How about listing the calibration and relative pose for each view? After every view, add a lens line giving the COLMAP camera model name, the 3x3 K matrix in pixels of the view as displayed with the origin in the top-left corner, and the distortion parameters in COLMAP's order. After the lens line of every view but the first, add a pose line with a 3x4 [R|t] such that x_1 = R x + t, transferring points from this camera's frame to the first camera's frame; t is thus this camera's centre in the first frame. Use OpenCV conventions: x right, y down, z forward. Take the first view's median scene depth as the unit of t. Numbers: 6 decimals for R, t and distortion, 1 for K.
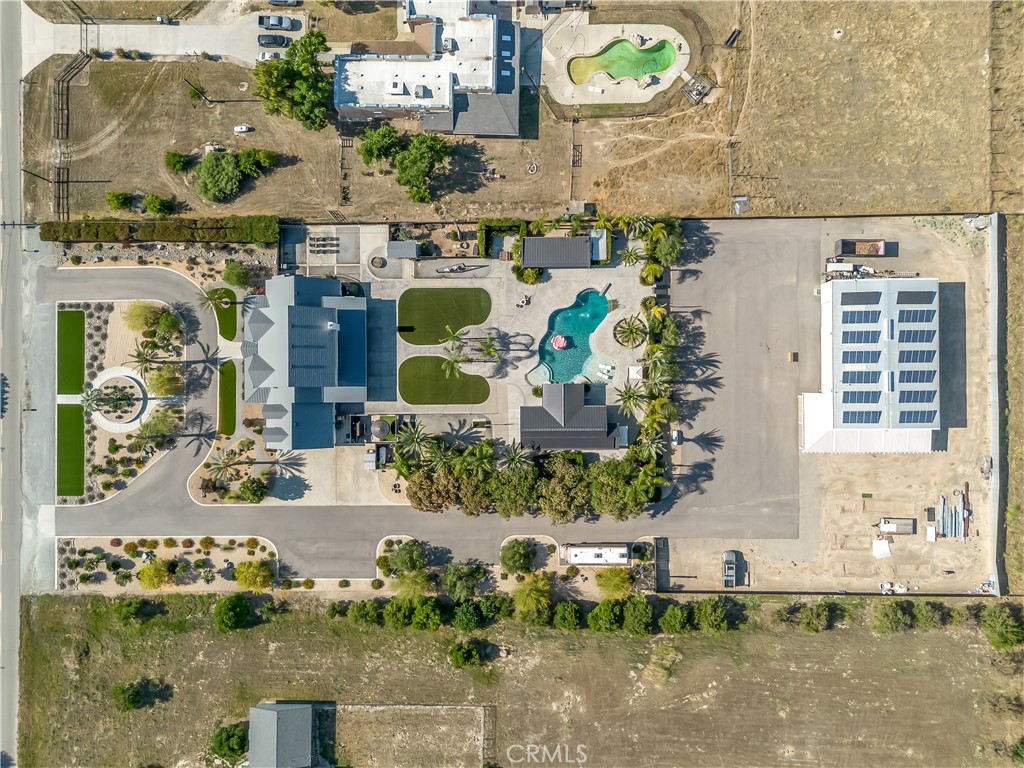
lens RADIAL K [[728.6, 0, 512.0], [0, 728.6, 384.0], [0, 0, 1]] dist [0.055782, -0.041786]
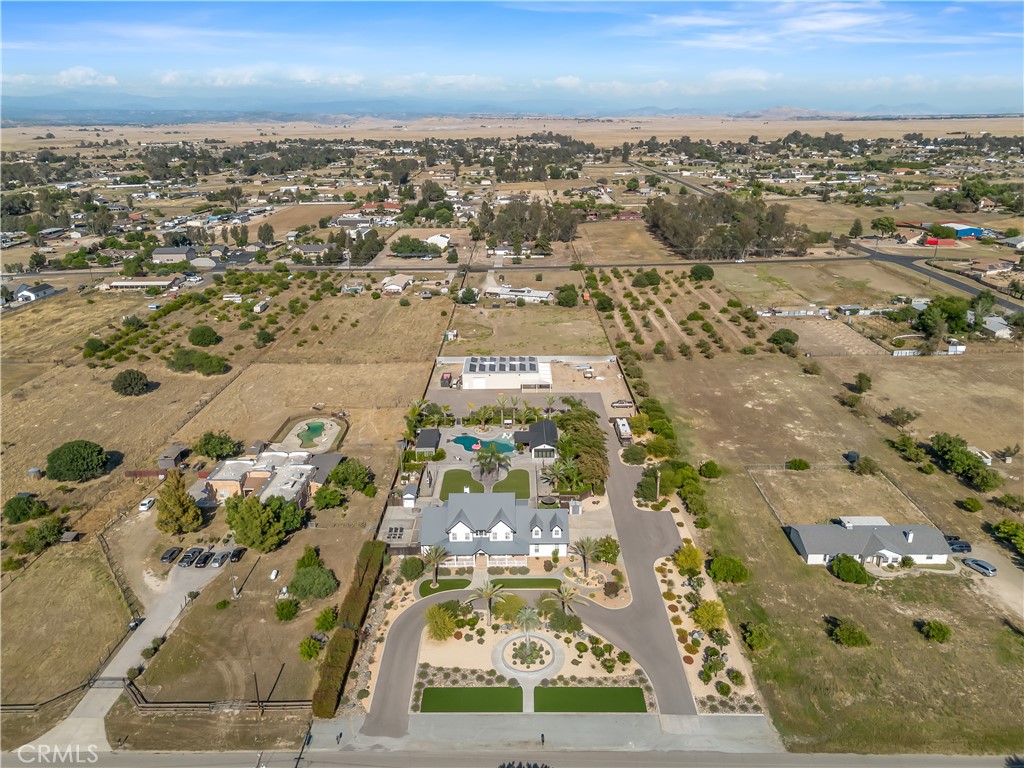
lens RADIAL K [[728.6, 0, 512.0], [0, 728.6, 384.0], [0, 0, 1]] dist [0.055782, -0.041786]
pose [[0.012535, -0.303936, 0.952610, -1.311485], [0.999893, -0.003325, -0.014218, 0.015687], [0.007489, 0.952687, 0.303862, 0.420241]]
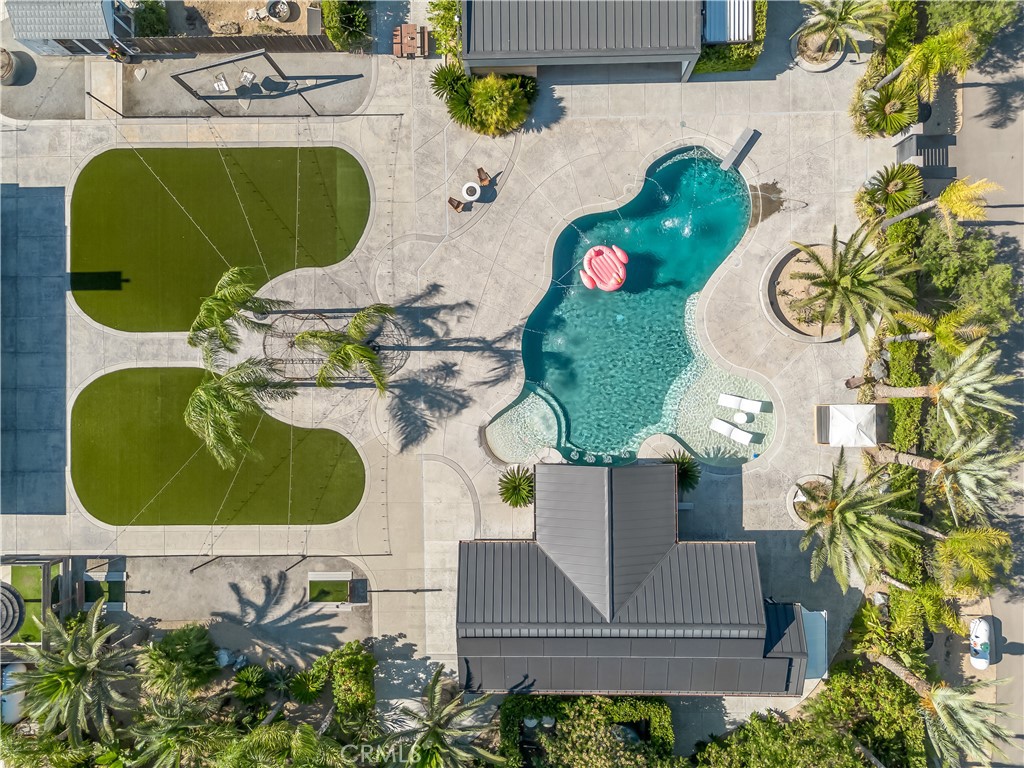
lens RADIAL K [[728.6, 0, 512.0], [0, 728.6, 384.0], [0, 0, 1]] dist [0.055782, -0.041786]
pose [[0.999983, -0.000353, 0.005820, 0.030289], [0.000387, 0.999983, -0.005883, -0.029764], [-0.005818, 0.005885, 0.999966, 0.690816]]
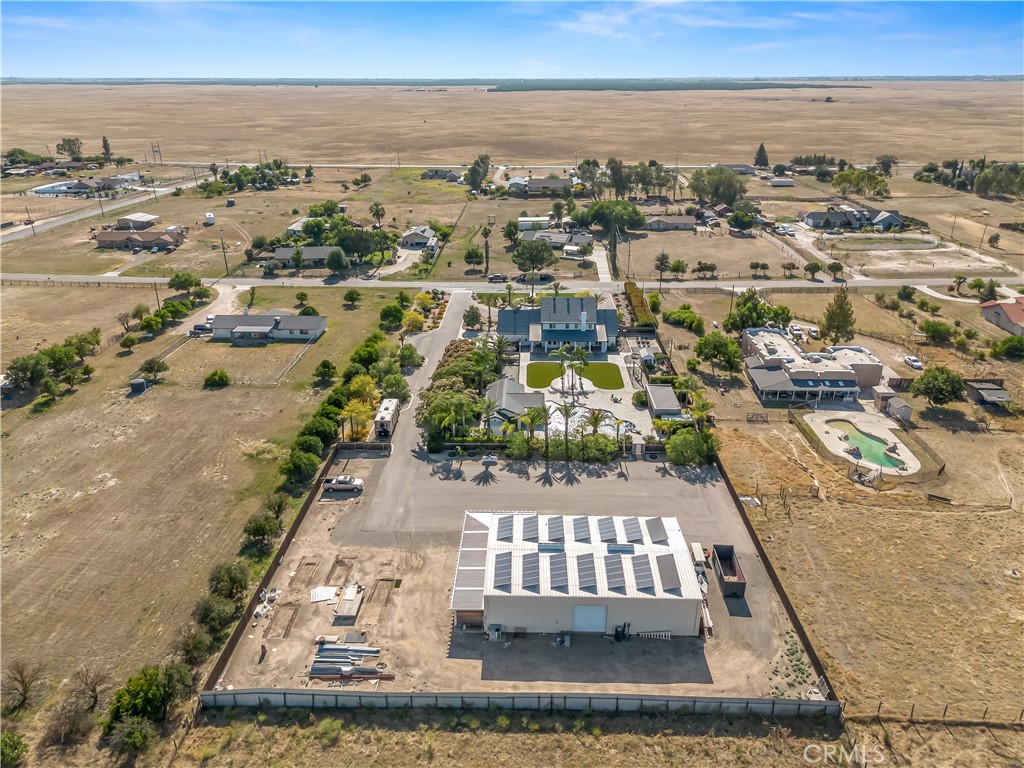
lens RADIAL K [[728.6, 0, 512.0], [0, 728.6, 384.0], [0, 0, 1]] dist [0.055782, -0.041786]
pose [[-0.032711, 0.419410, -0.907207, 1.046938], [-0.999411, -0.004346, 0.034027, 0.011466], [0.010329, 0.907786, 0.419305, 0.495801]]
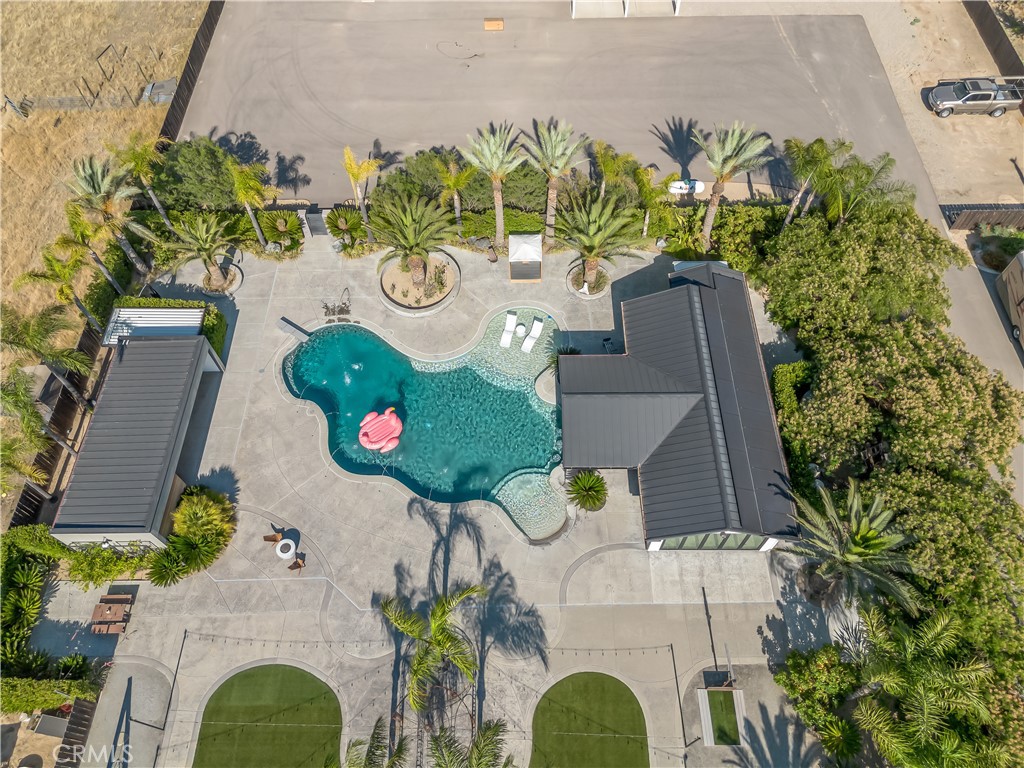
lens RADIAL K [[728.6, 0, 512.0], [0, 728.6, 384.0], [0, 0, 1]] dist [0.055782, -0.041786]
pose [[0.009473, -0.828032, 0.560601, -0.095284], [0.999924, 0.003441, -0.011814, -0.017381], [0.007854, 0.560671, 0.828002, 0.713954]]
